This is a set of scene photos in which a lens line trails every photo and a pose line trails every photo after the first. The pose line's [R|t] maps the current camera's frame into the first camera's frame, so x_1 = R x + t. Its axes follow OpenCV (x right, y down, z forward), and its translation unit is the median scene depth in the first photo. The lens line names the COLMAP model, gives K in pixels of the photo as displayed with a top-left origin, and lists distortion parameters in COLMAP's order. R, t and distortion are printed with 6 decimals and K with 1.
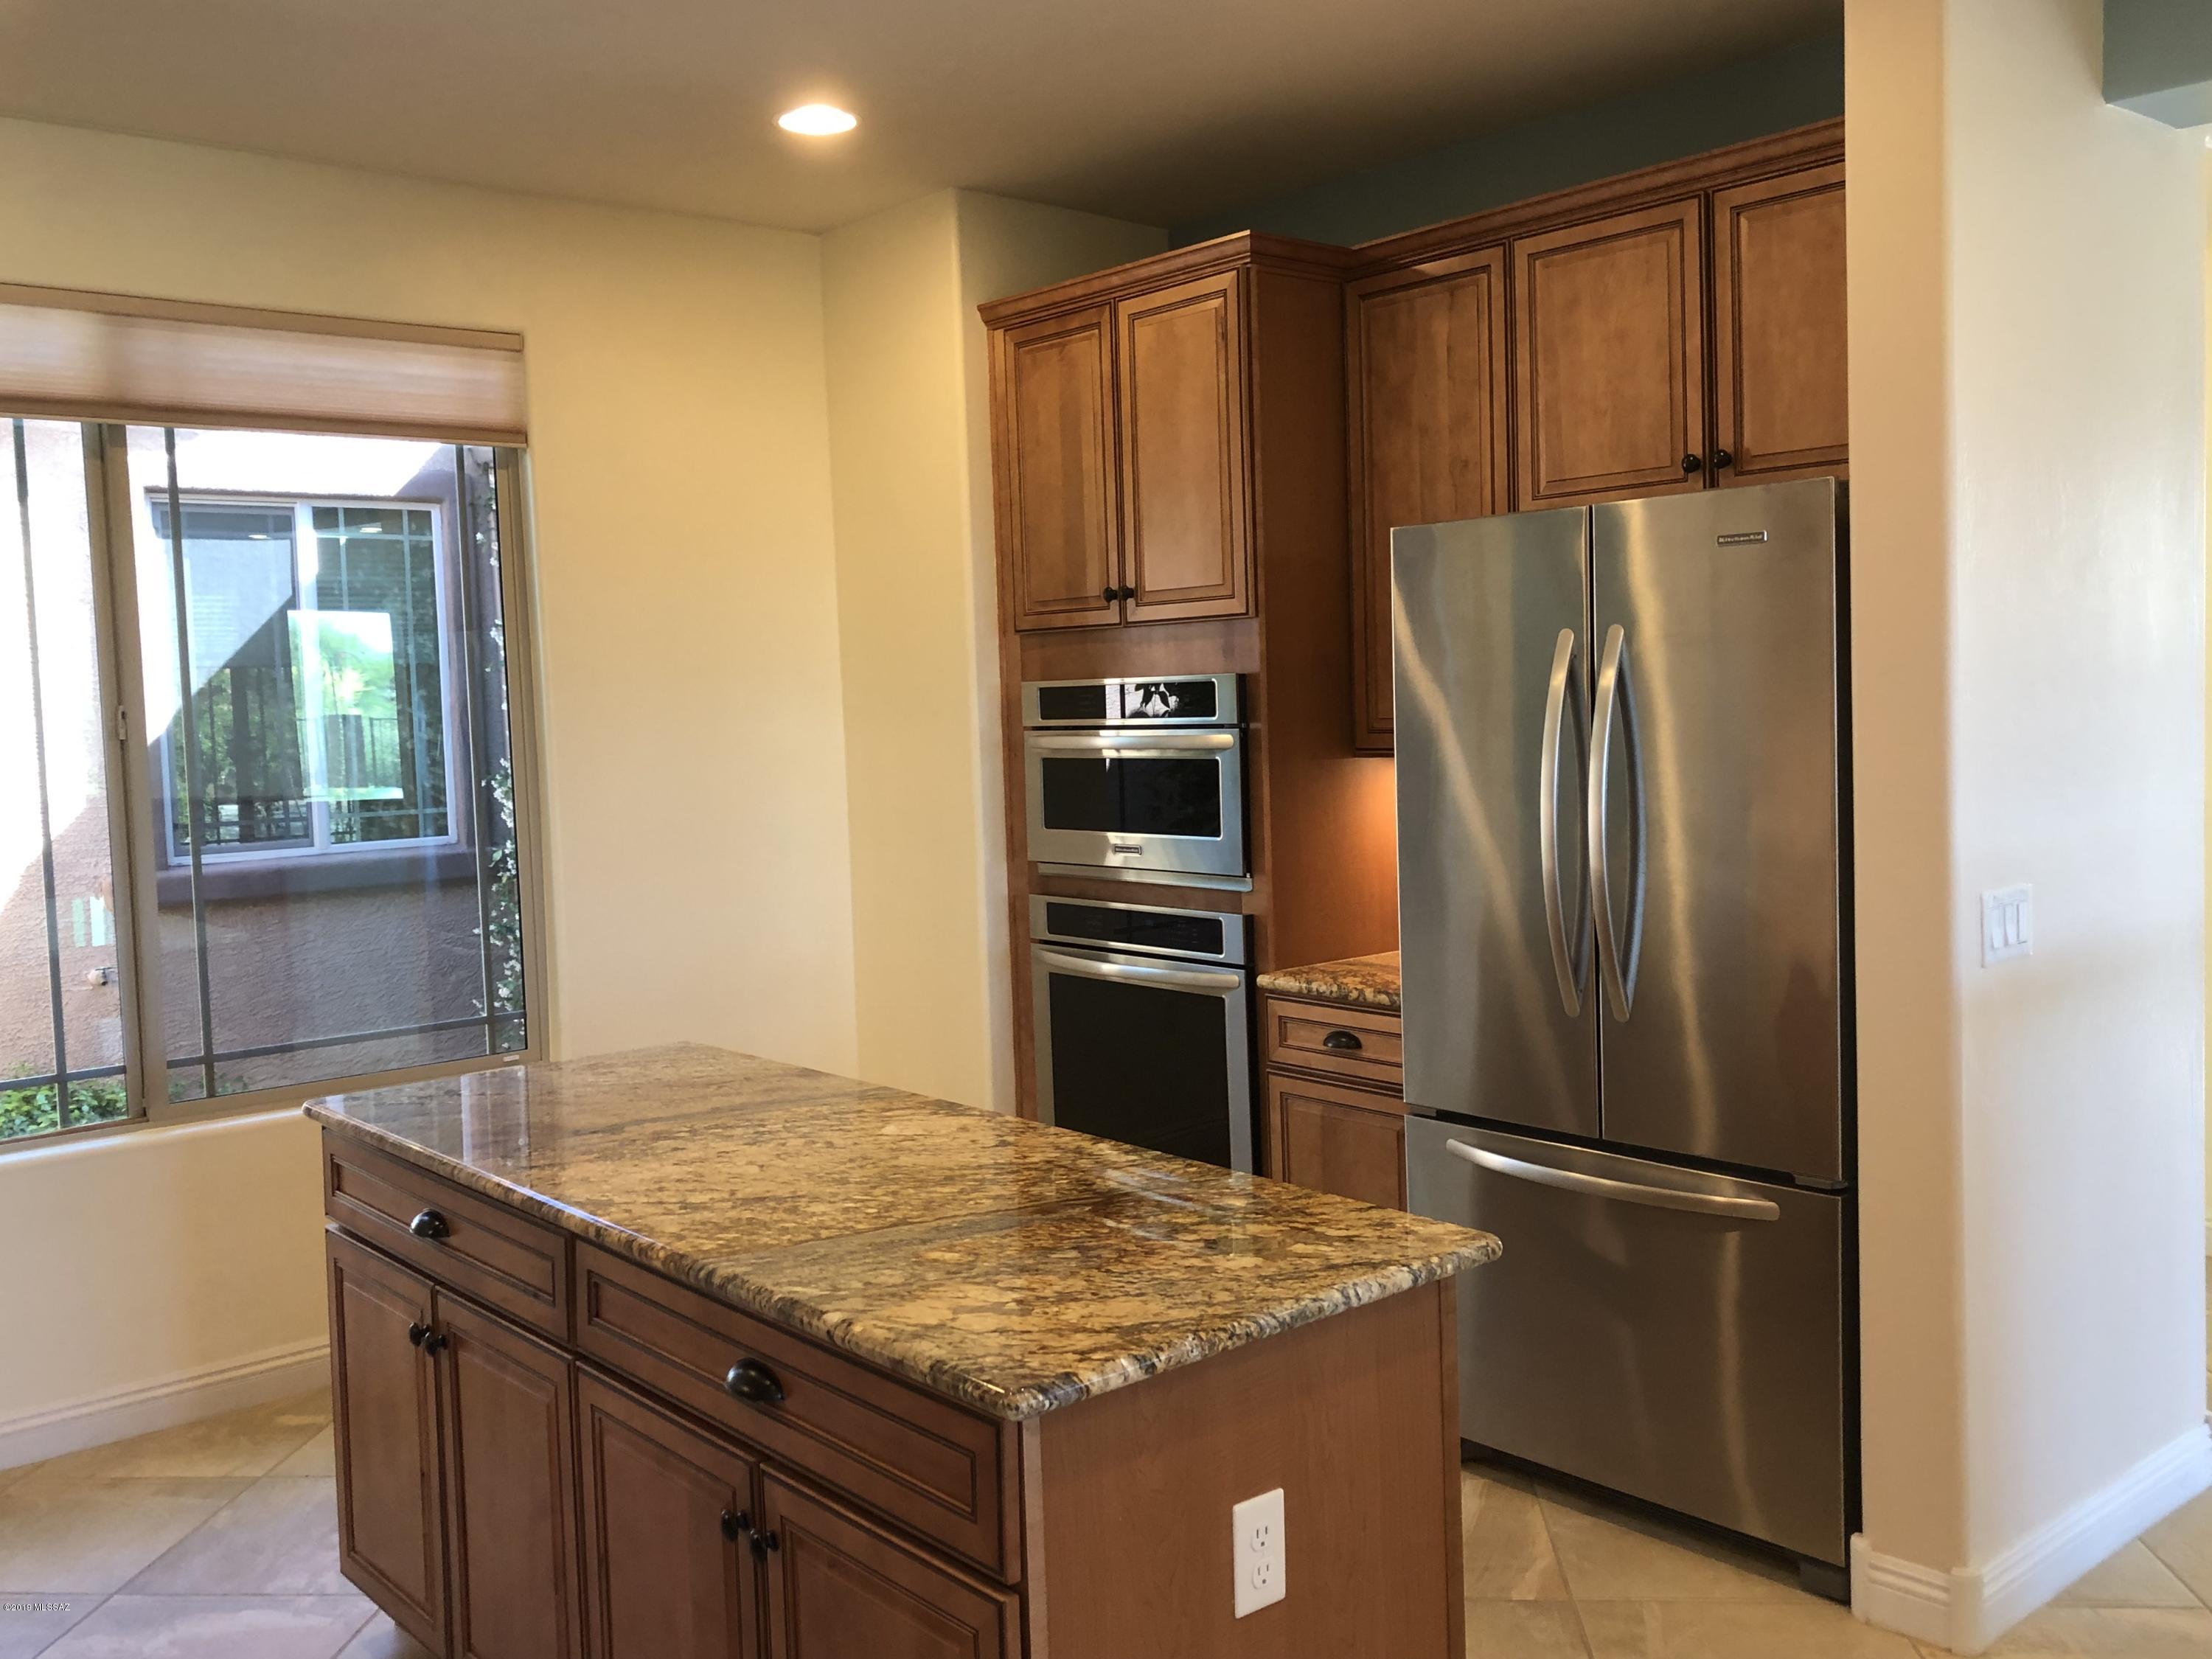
lens RADIAL K [[1944.4, 0, 1126.1], [0, 1944.4, 811.9], [0, 0, 1]] dist [0.029705, -0.017105]
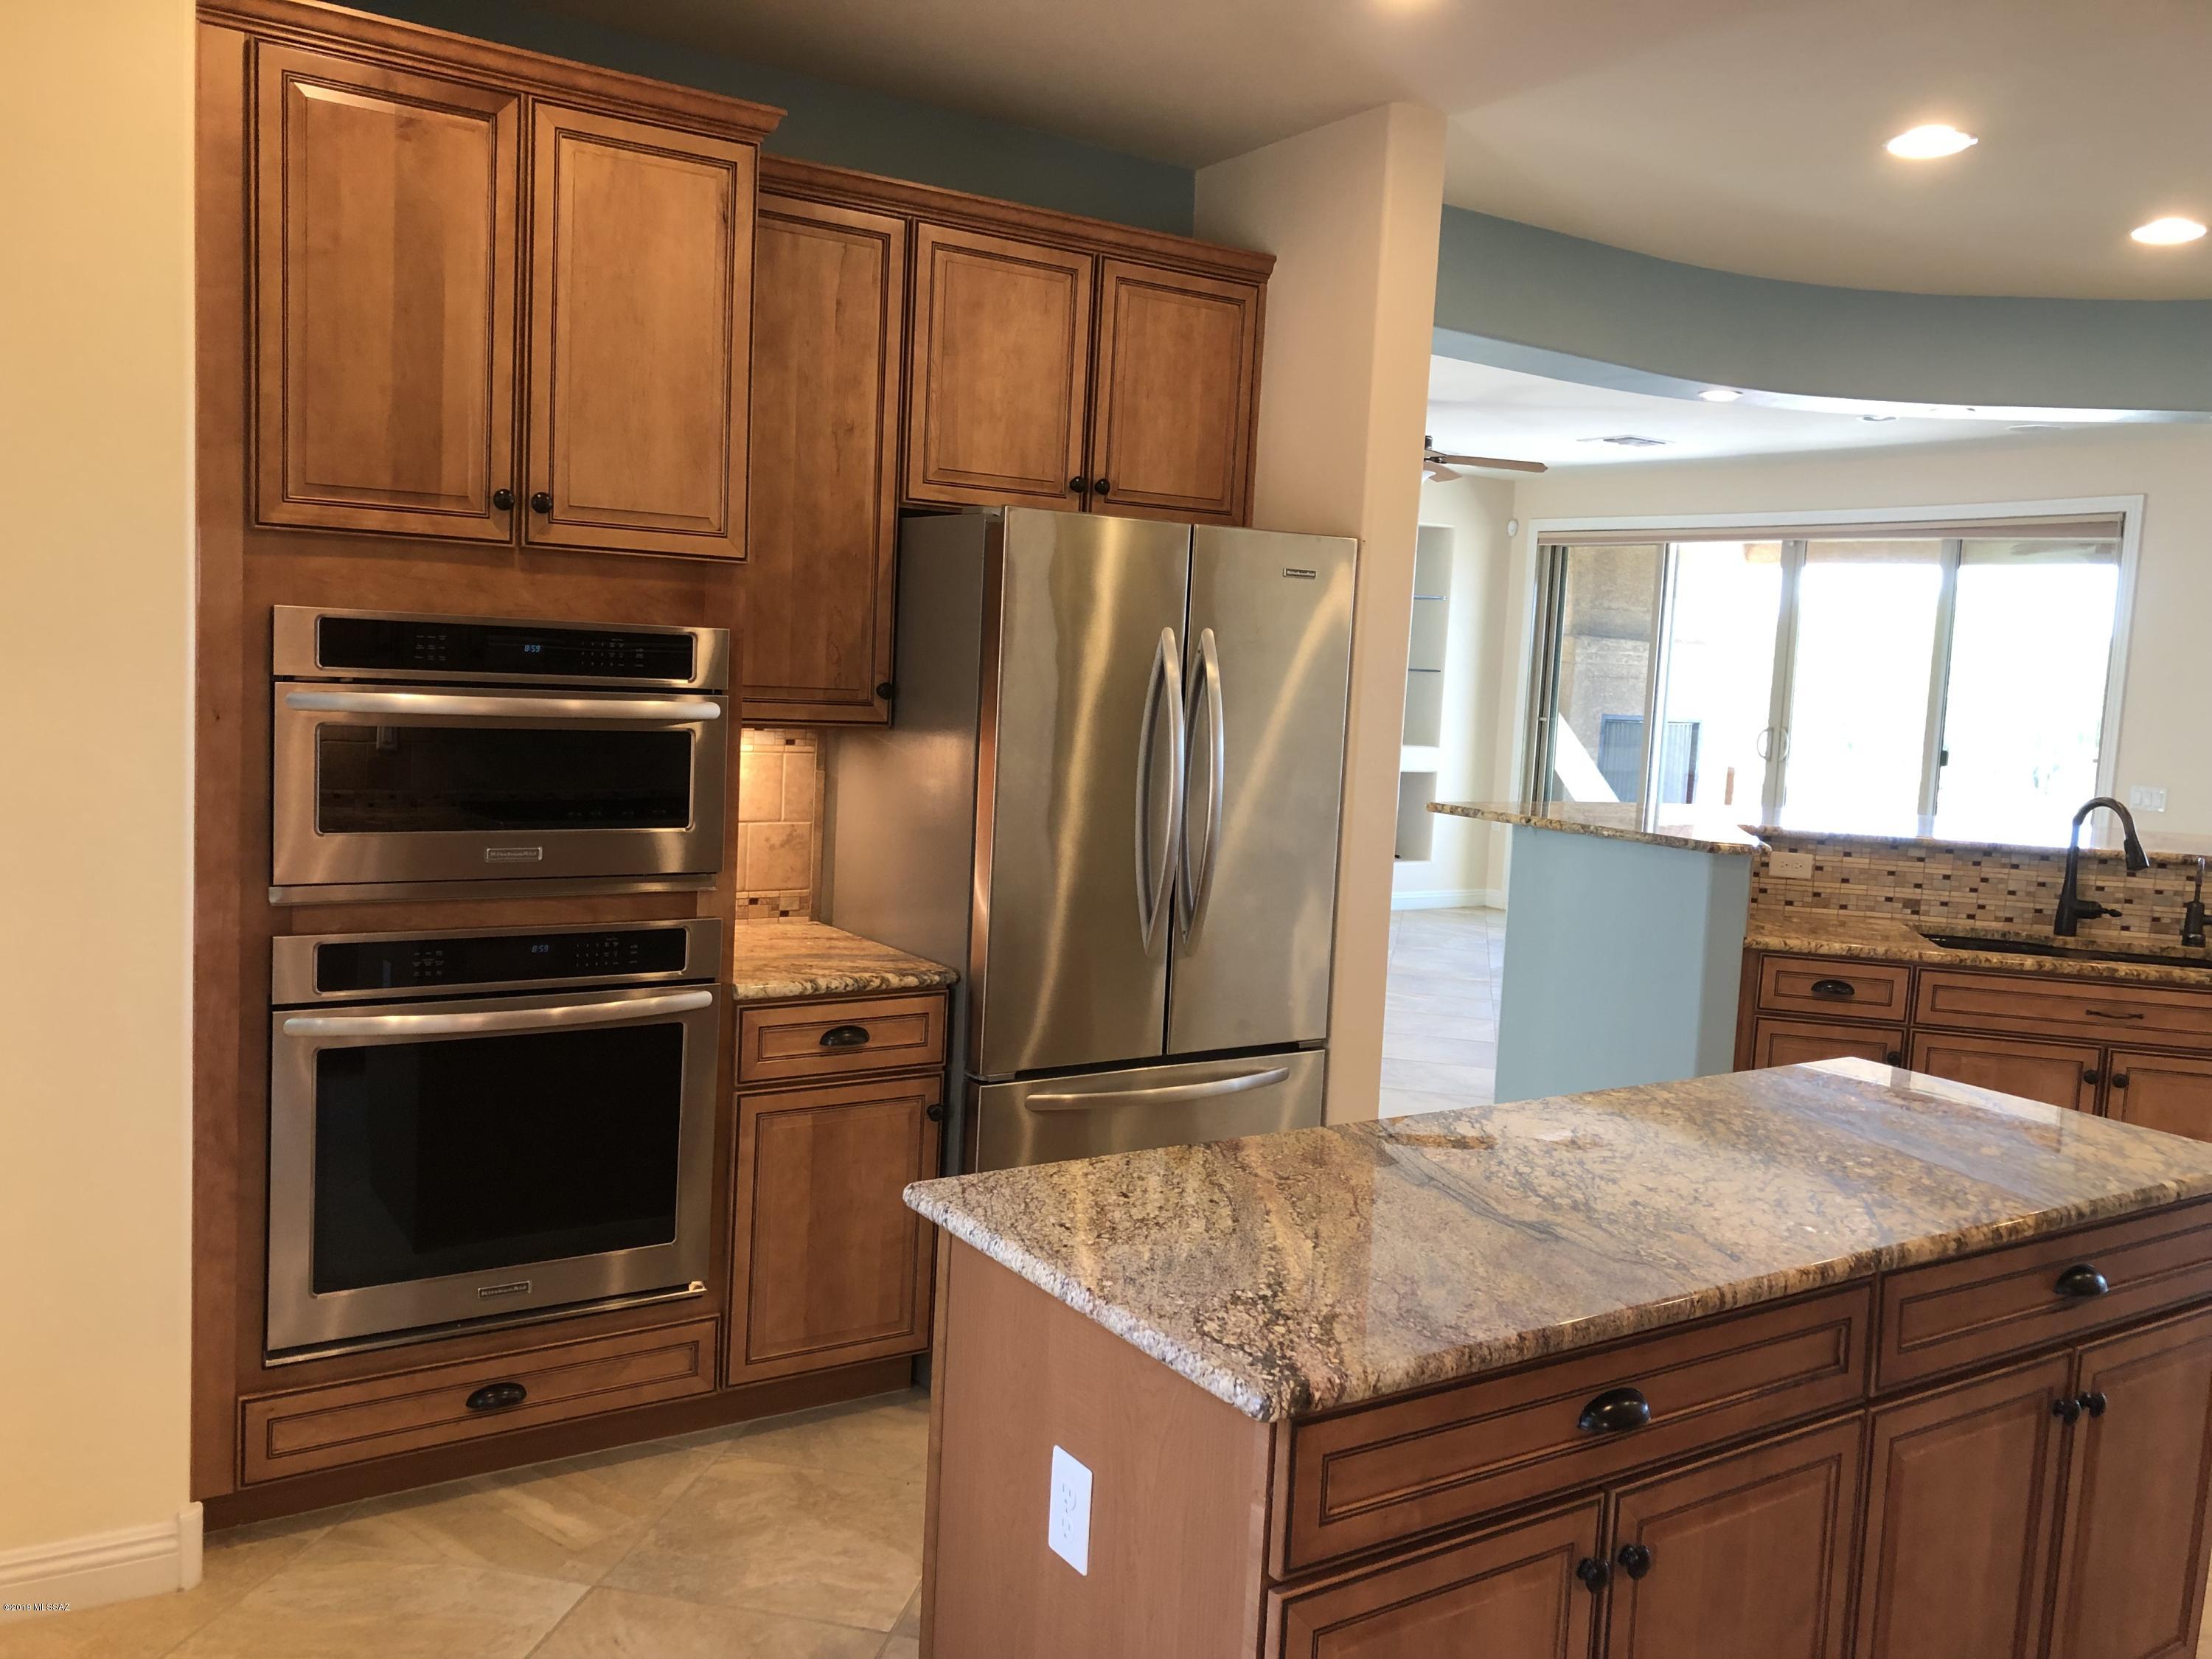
lens RADIAL K [[1803.2, 0, 1099.6], [0, 1803.2, 828.4], [0, 0, 1]] dist [0.054607, -0.091908]
pose [[0.119041, -0.060504, 0.991044, -1.201501], [0.004329, 0.998164, 0.060419, -0.055655], [-0.992880, -0.002902, 0.119084, 1.287030]]
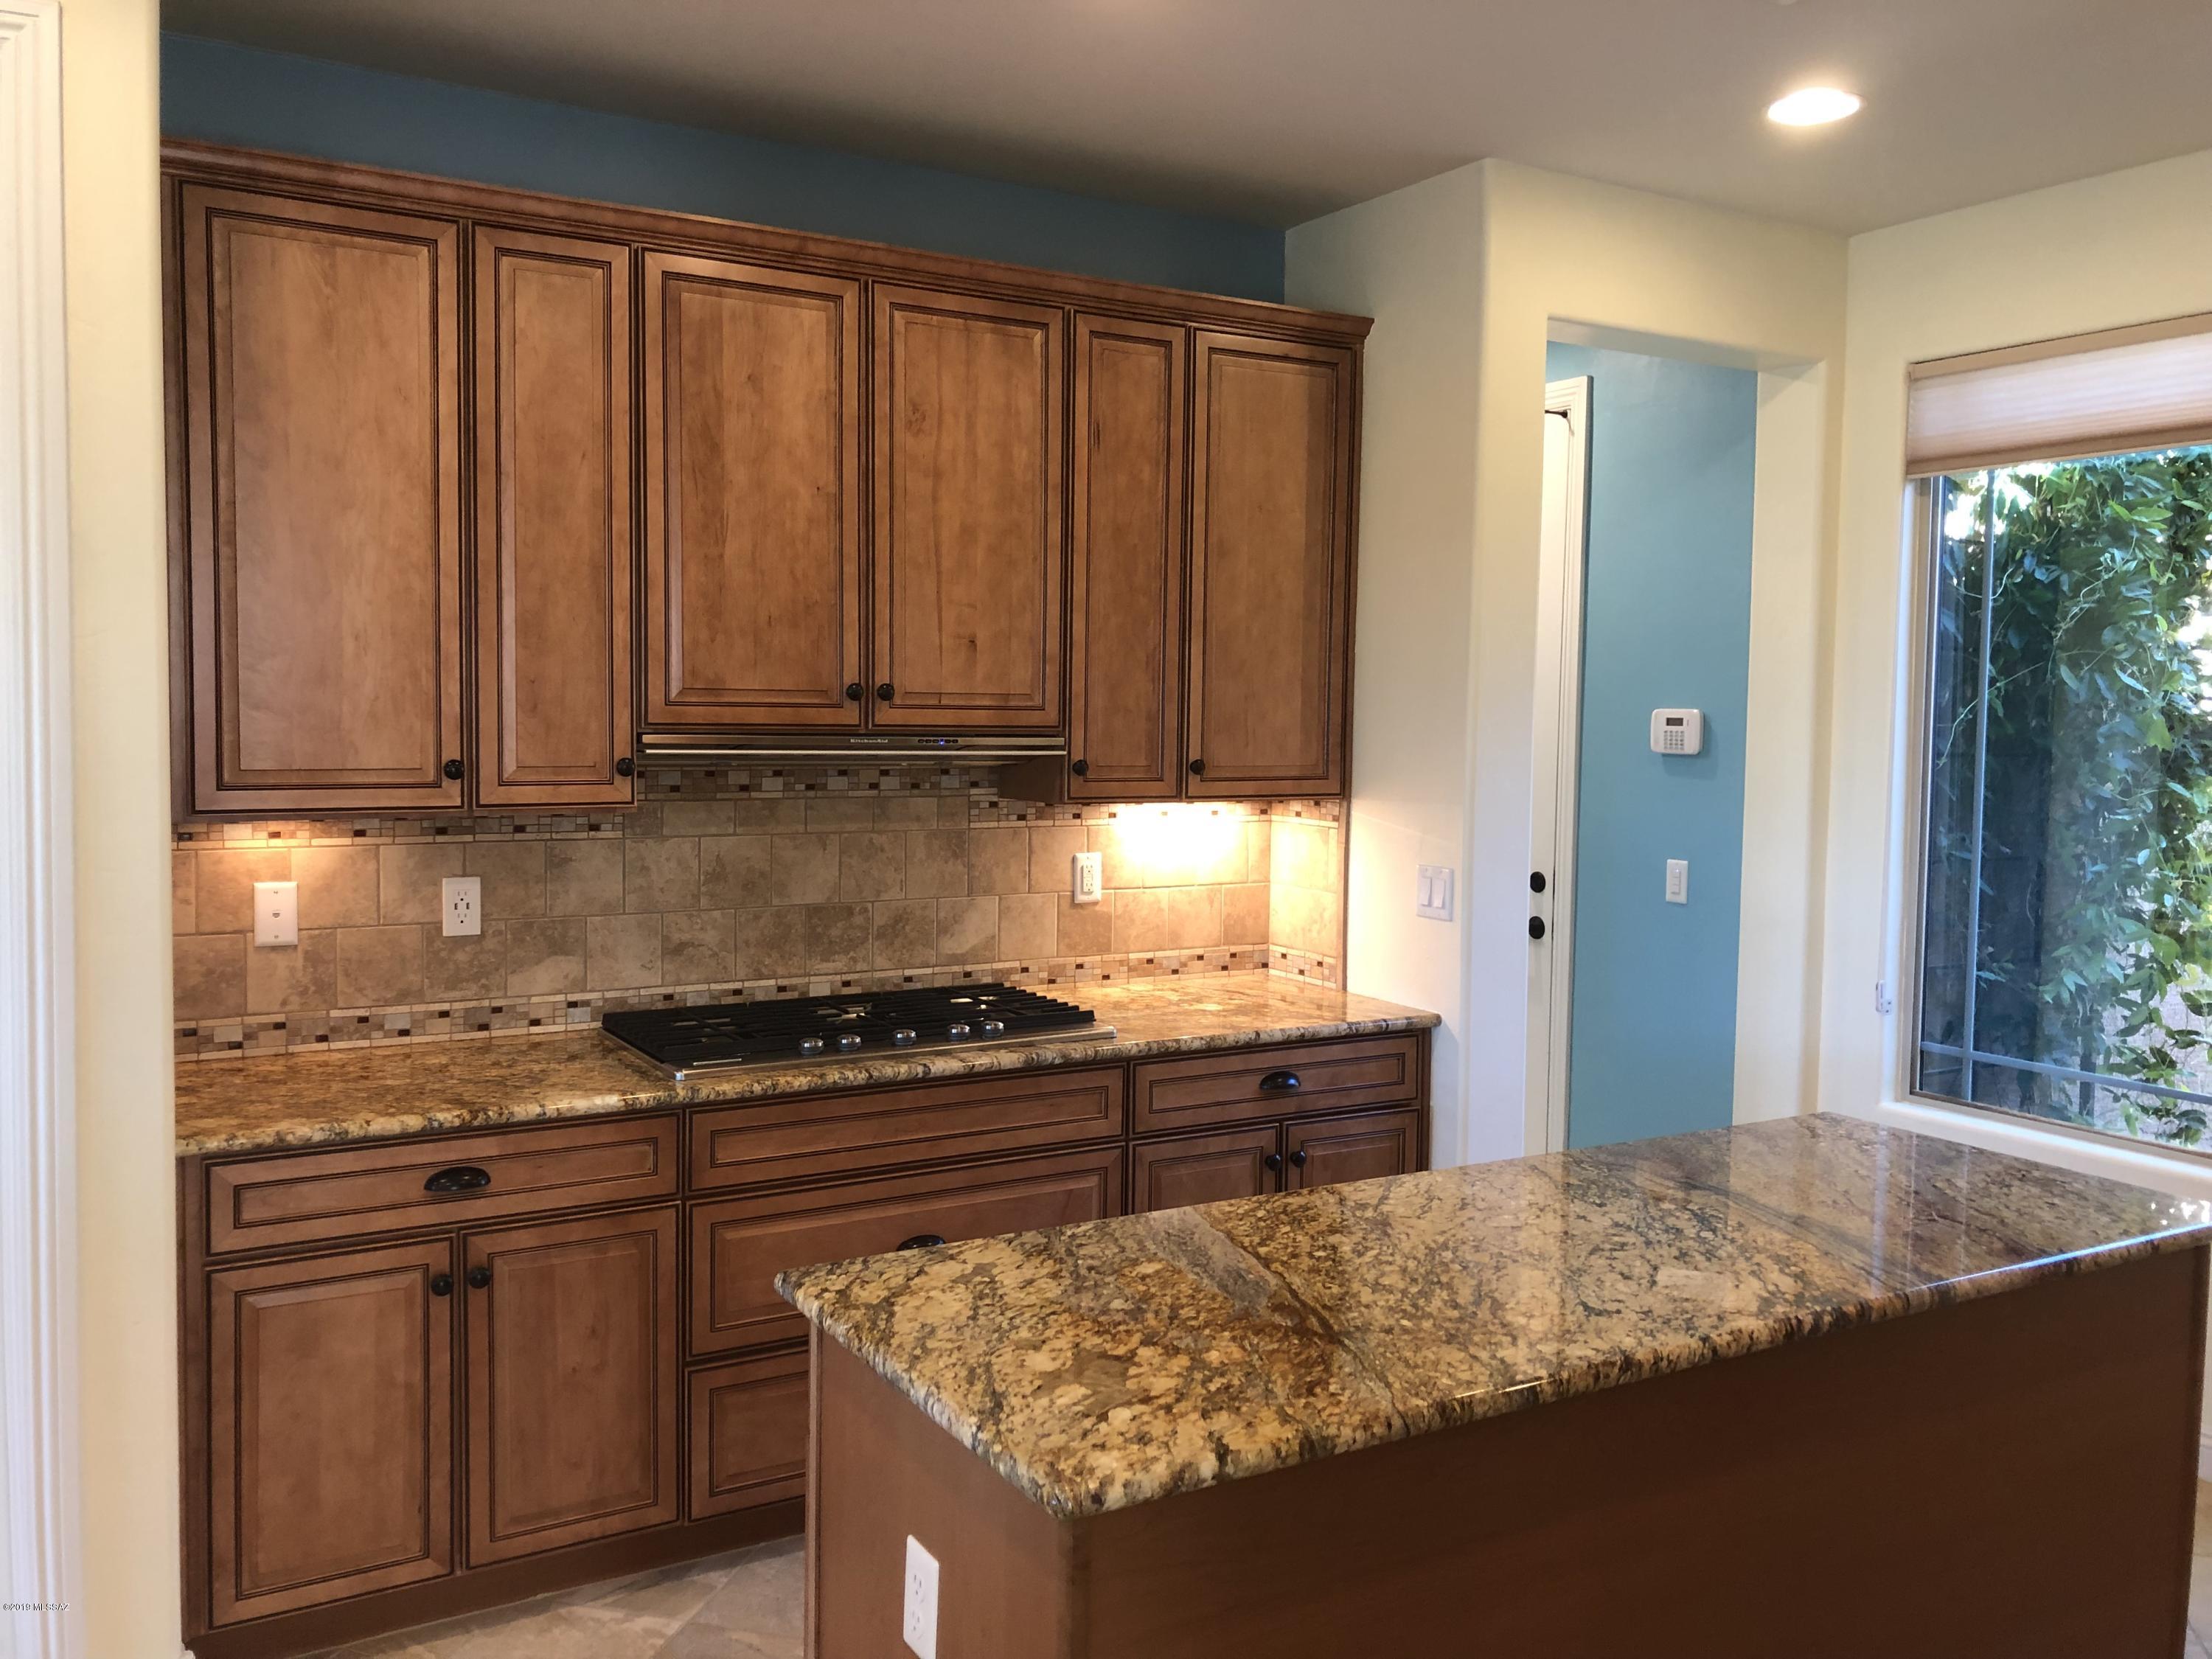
lens RADIAL K [[1803.2, 0, 1098.6], [0, 1803.2, 822.9], [0, 0, 1]] dist [0.054607, -0.091908]
pose [[-0.176501, 0.099190, -0.979290, 0.779074], [-0.072962, 0.990854, 0.113511, -0.116448], [0.981593, 0.091485, -0.167650, 0.997063]]
